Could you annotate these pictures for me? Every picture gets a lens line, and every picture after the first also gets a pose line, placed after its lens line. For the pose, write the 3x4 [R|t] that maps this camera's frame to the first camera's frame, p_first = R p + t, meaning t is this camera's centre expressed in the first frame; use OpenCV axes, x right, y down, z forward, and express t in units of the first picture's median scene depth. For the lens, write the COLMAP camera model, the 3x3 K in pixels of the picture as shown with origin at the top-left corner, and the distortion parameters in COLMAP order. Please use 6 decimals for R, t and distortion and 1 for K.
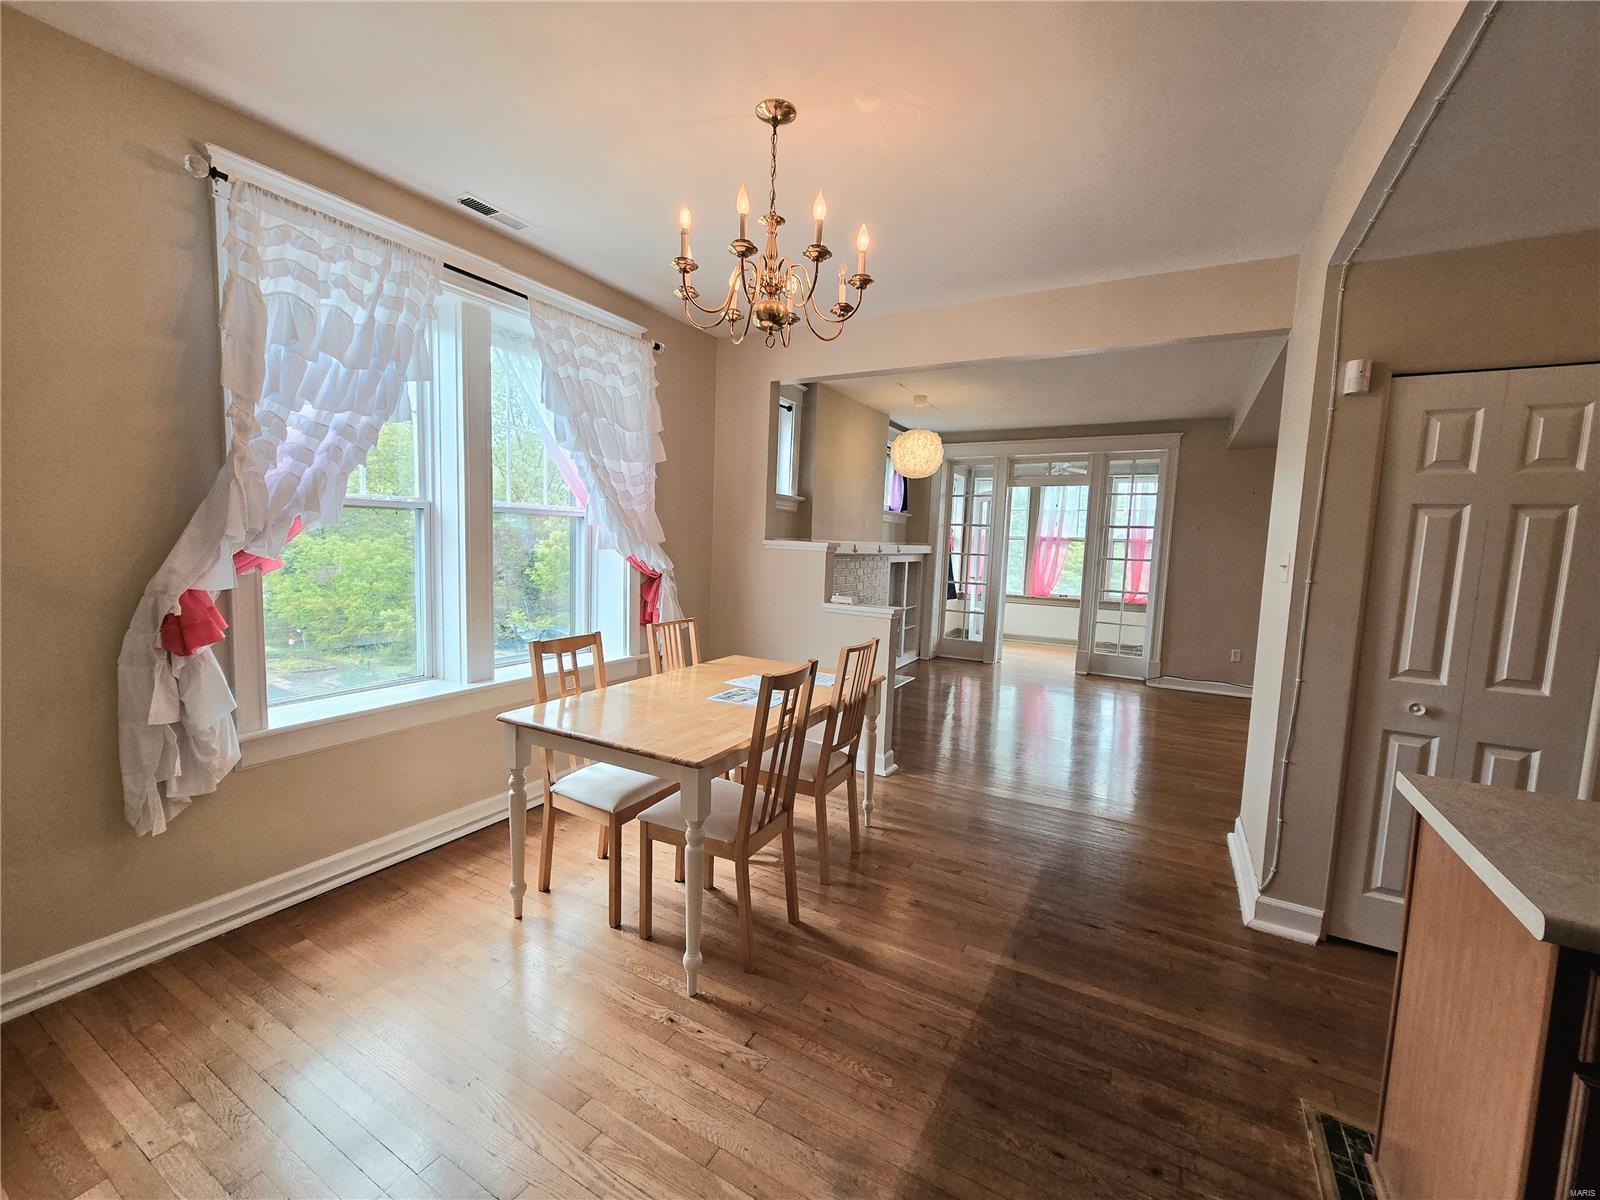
lens RADIAL K [[652.6, 0, 802.3], [0, 652.6, 602.4], [0, 0, 1]] dist [-0.000287, -0.000202]
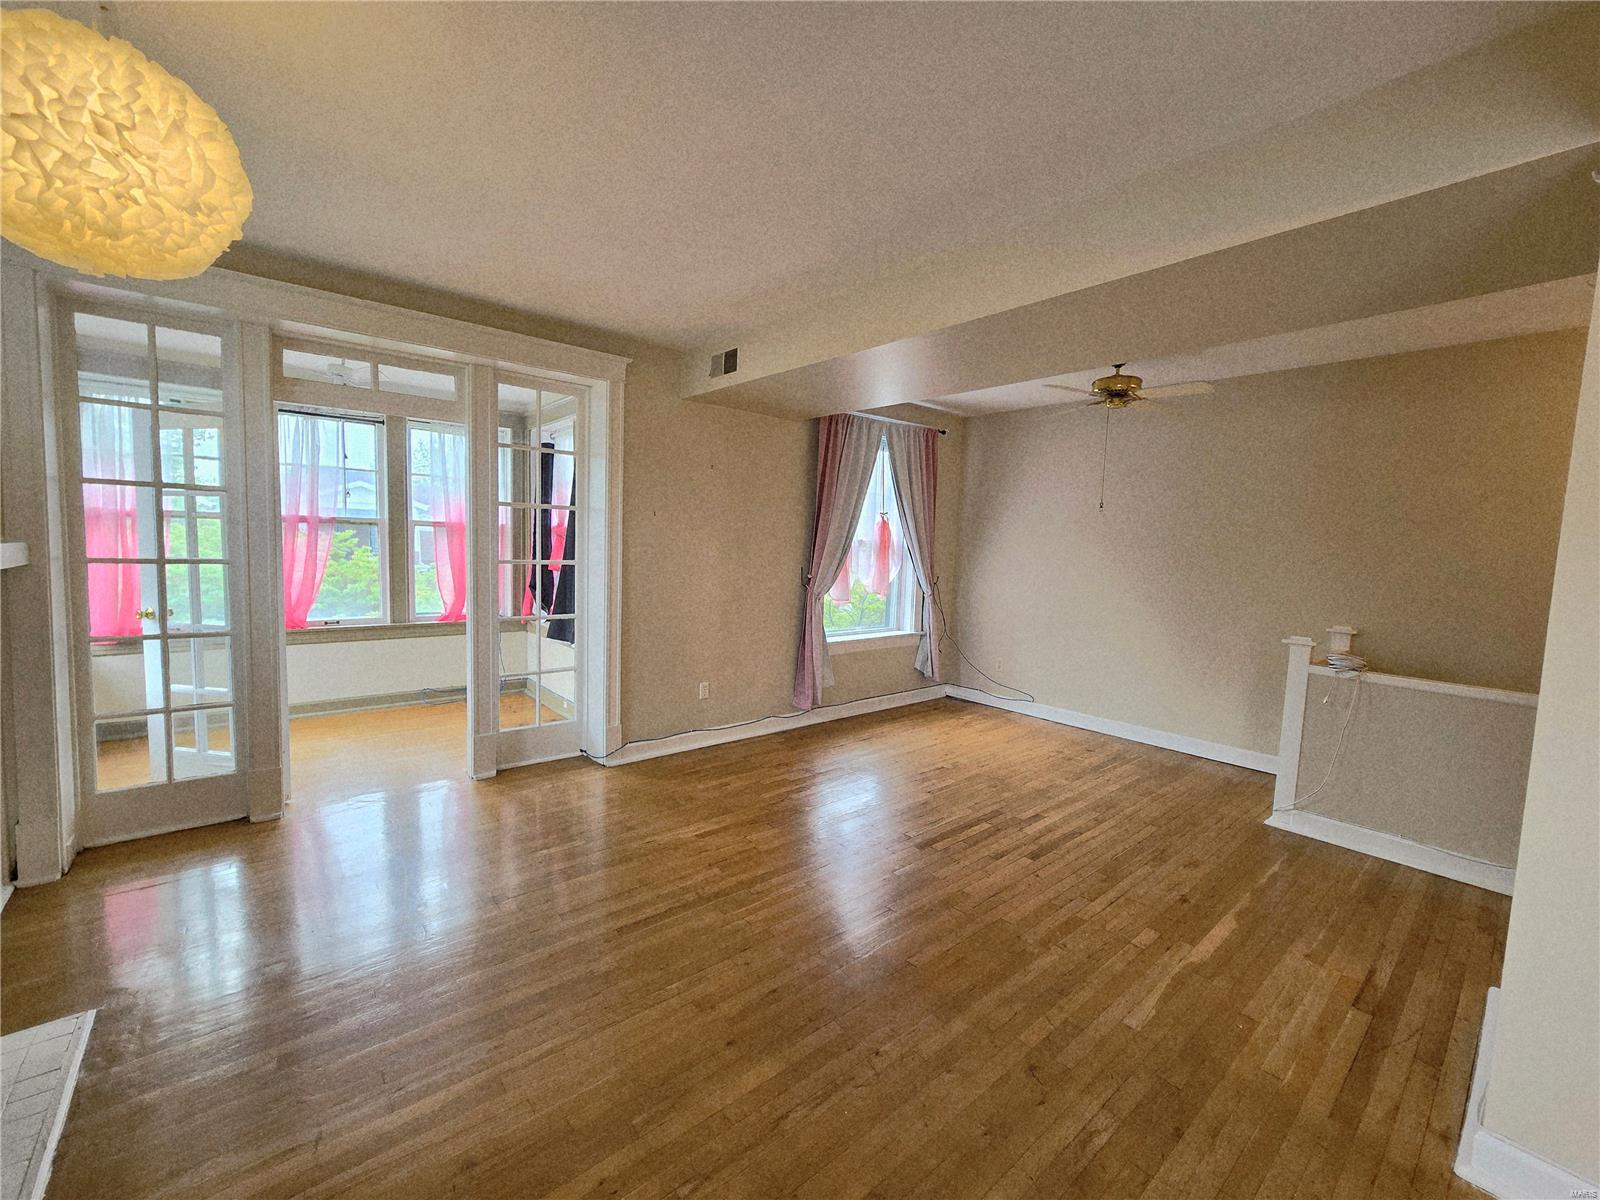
lens RADIAL K [[652.6, 0, 802.3], [0, 652.6, 602.4], [0, 0, 1]] dist [-0.000287, -0.000202]
pose [[0.350167, -0.104666, 0.930821, 0.029084], [0.066225, 0.994017, 0.086859, -0.060474], [-0.934343, 0.031228, 0.355004, 0.536629]]
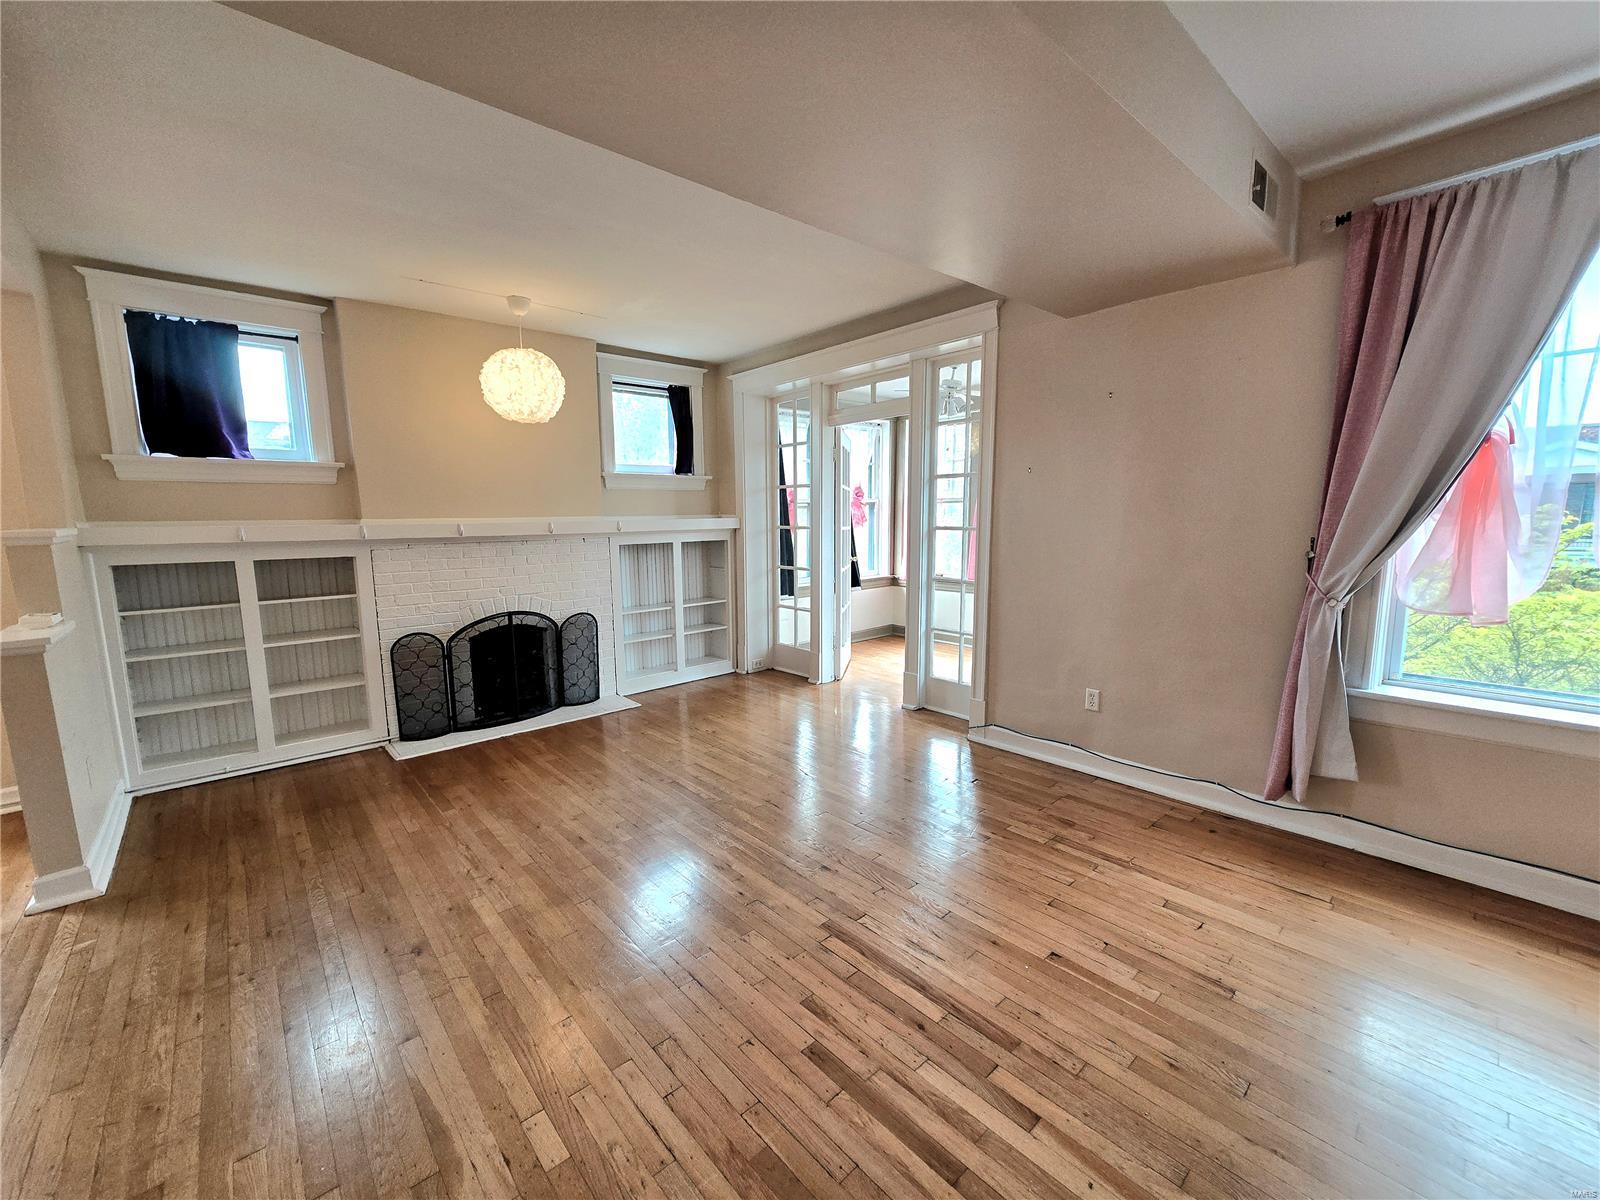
lens RADIAL K [[652.6, 0, 802.3], [0, 652.6, 602.4], [0, 0, 1]] dist [-0.000287, -0.000202]
pose [[0.944888, 0.000927, -0.327392, 0.514274], [0.012467, 0.999169, 0.038809, -0.020250], [0.327156, -0.040752, 0.944091, 0.344094]]
